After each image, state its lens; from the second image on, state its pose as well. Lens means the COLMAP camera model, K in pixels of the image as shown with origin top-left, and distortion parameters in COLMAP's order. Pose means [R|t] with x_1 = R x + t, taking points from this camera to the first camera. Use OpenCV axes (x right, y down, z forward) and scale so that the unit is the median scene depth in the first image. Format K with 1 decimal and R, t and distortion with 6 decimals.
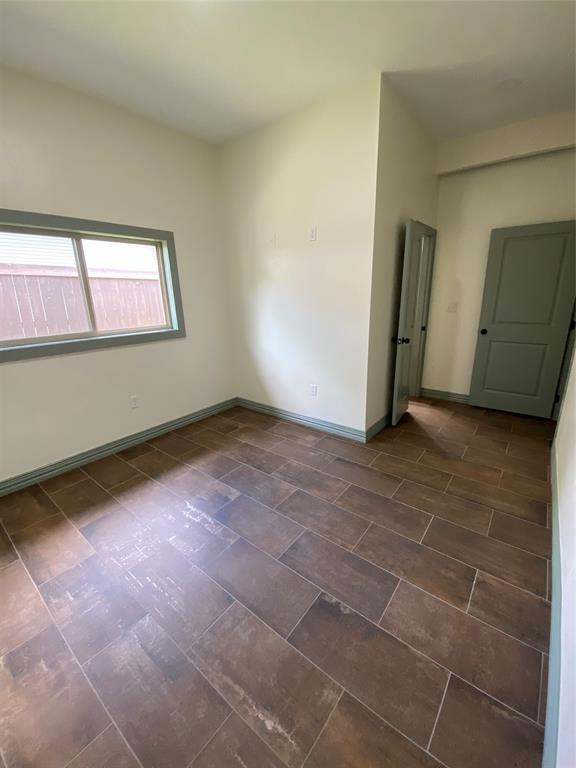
lens RADIAL K [[312.2, 0, 289.0], [0, 312.2, 380.7], [0, 0, 1]] dist [0.036331, -0.025846]
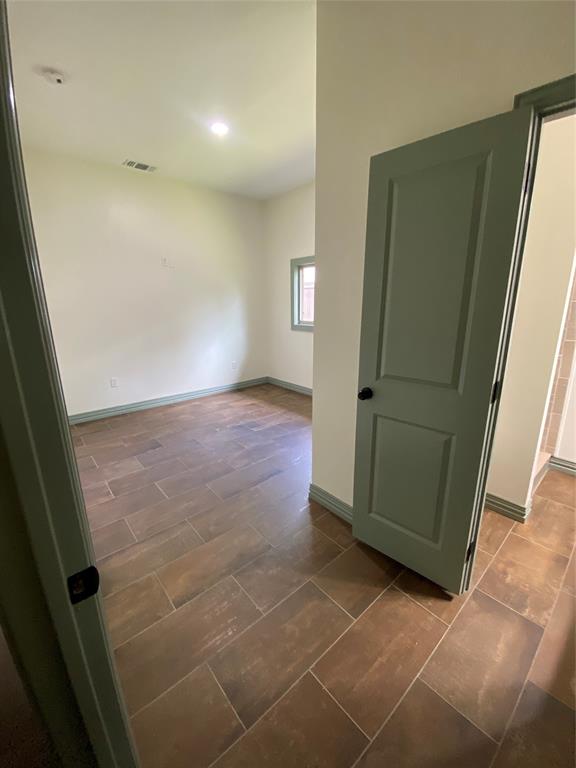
lens RADIAL K [[312.2, 0, 289.0], [0, 312.2, 380.7], [0, 0, 1]] dist [0.036331, -0.025846]
pose [[-0.189092, 0.262559, -0.946207, 1.218093], [-0.257936, 0.916473, 0.305855, -0.377436], [0.947477, 0.301895, -0.105574, 1.282772]]
